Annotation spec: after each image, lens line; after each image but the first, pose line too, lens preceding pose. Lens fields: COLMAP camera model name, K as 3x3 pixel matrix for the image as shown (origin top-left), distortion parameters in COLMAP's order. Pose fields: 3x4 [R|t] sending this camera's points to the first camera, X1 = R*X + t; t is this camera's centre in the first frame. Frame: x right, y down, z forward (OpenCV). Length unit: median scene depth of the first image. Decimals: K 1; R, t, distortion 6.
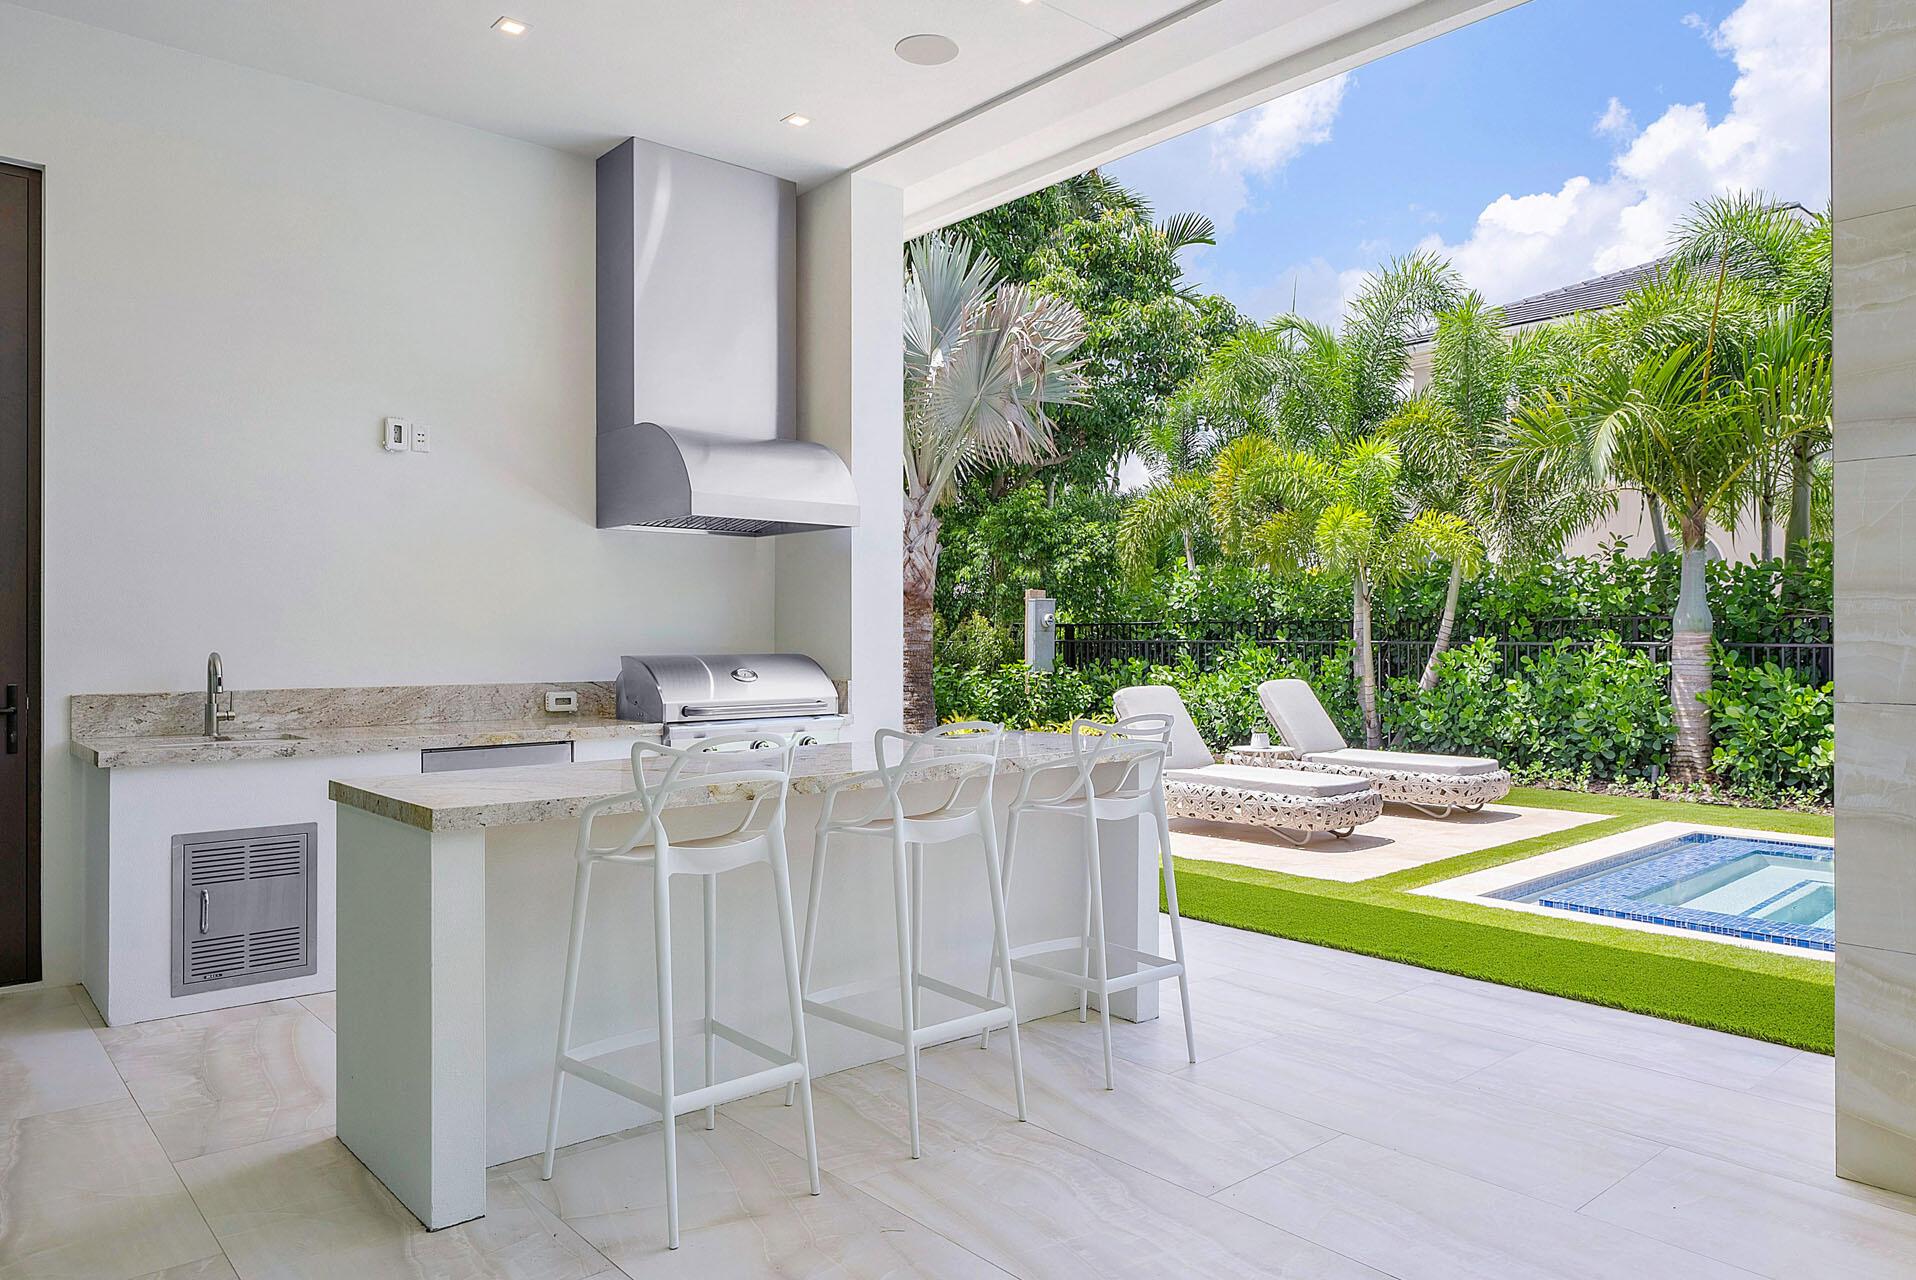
lens RADIAL K [[1232.4, 0, 962.5], [0, 1232.4, 632.9], [0, 0, 1]] dist [-0.005878, -0.000670]
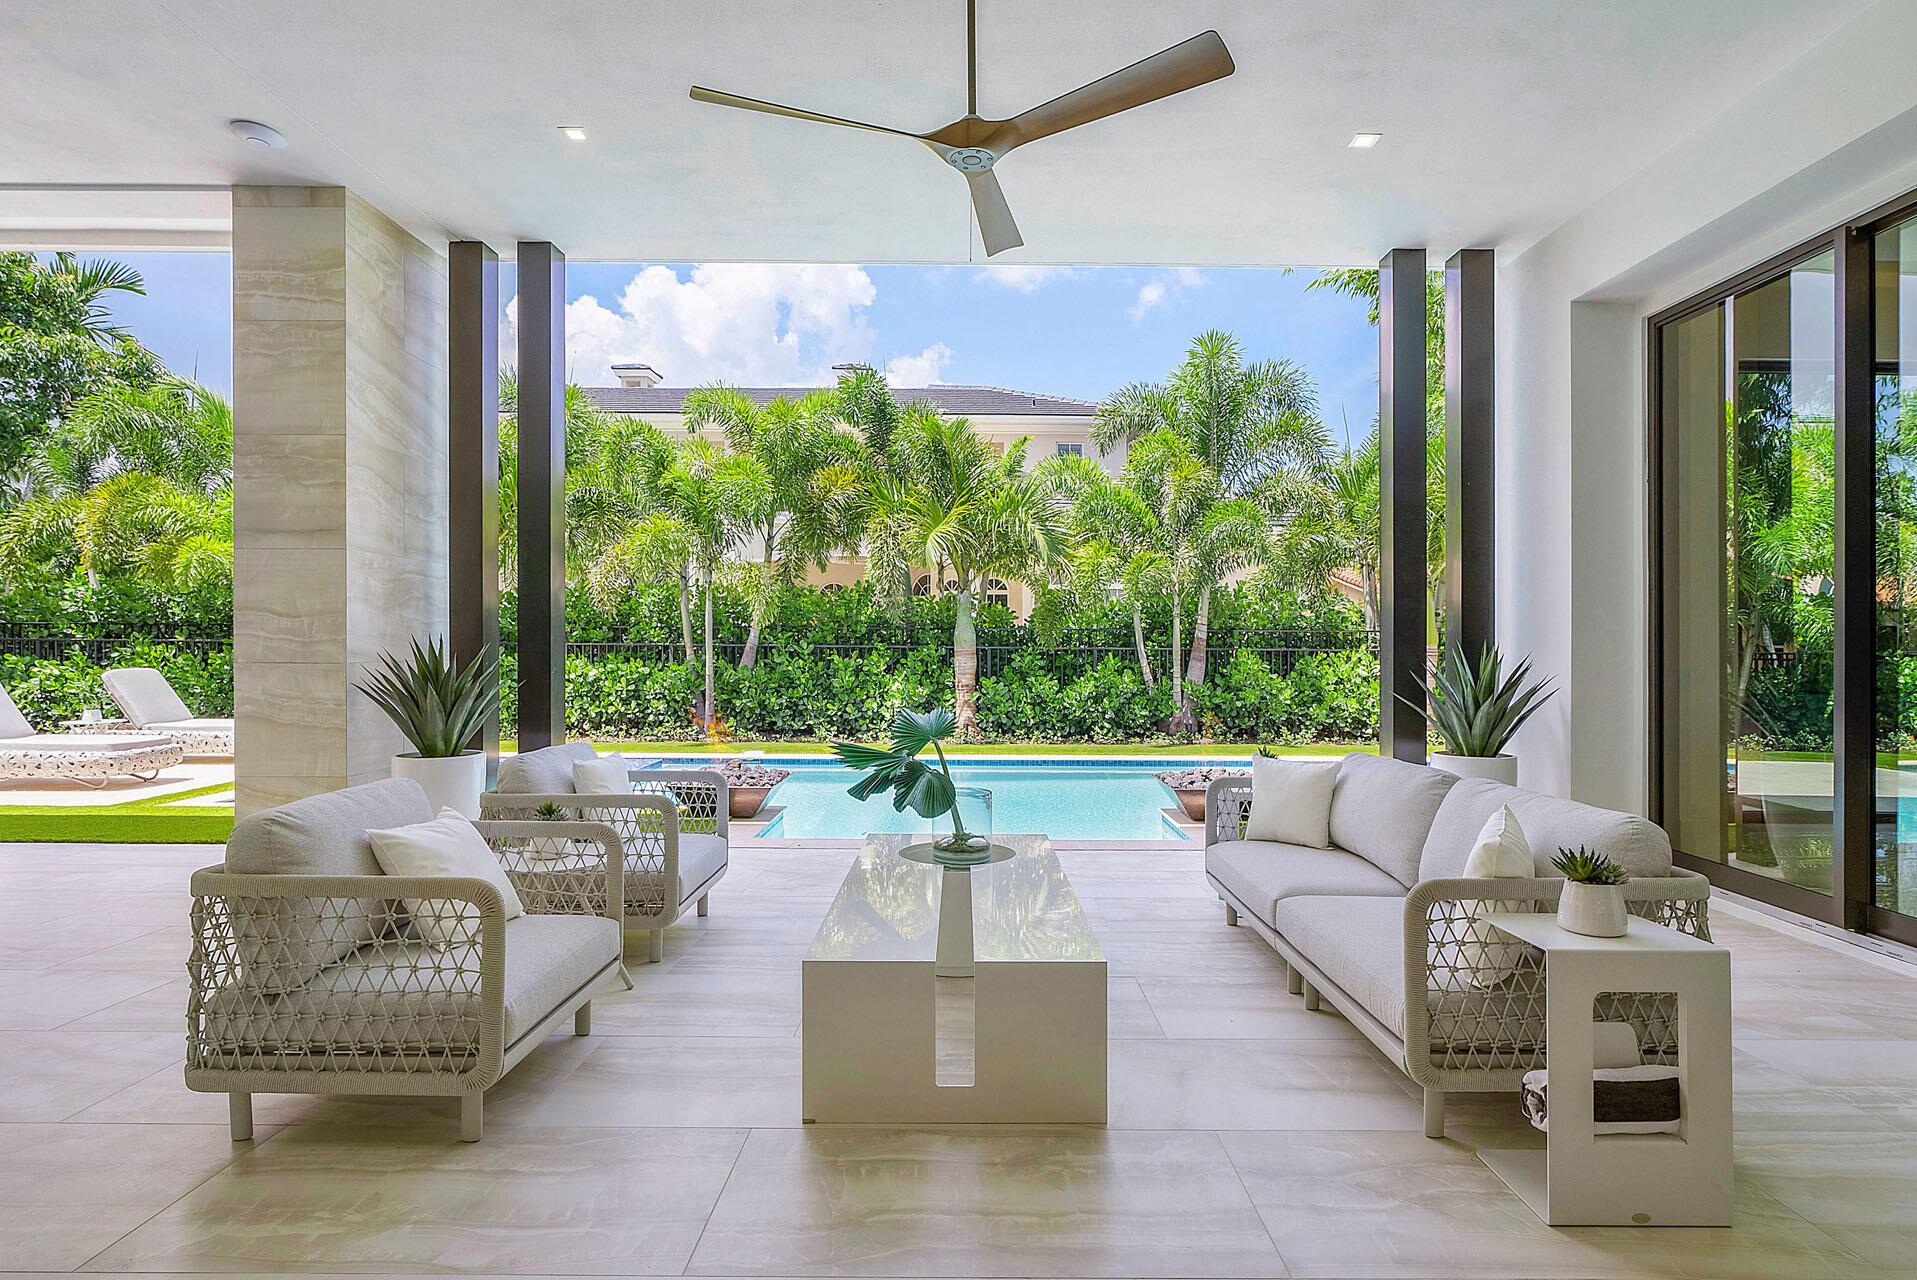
lens RADIAL K [[939.8, 0, 959.2], [0, 939.8, 645.8], [0, 0, 1]] dist [-0.000934, 0.000390]
pose [[0.660221, 0.001586, 0.751070, 0.066075], [-0.007712, 0.999959, 0.004668, 0.002232], [-0.751032, -0.008874, 0.660206, -0.205403]]
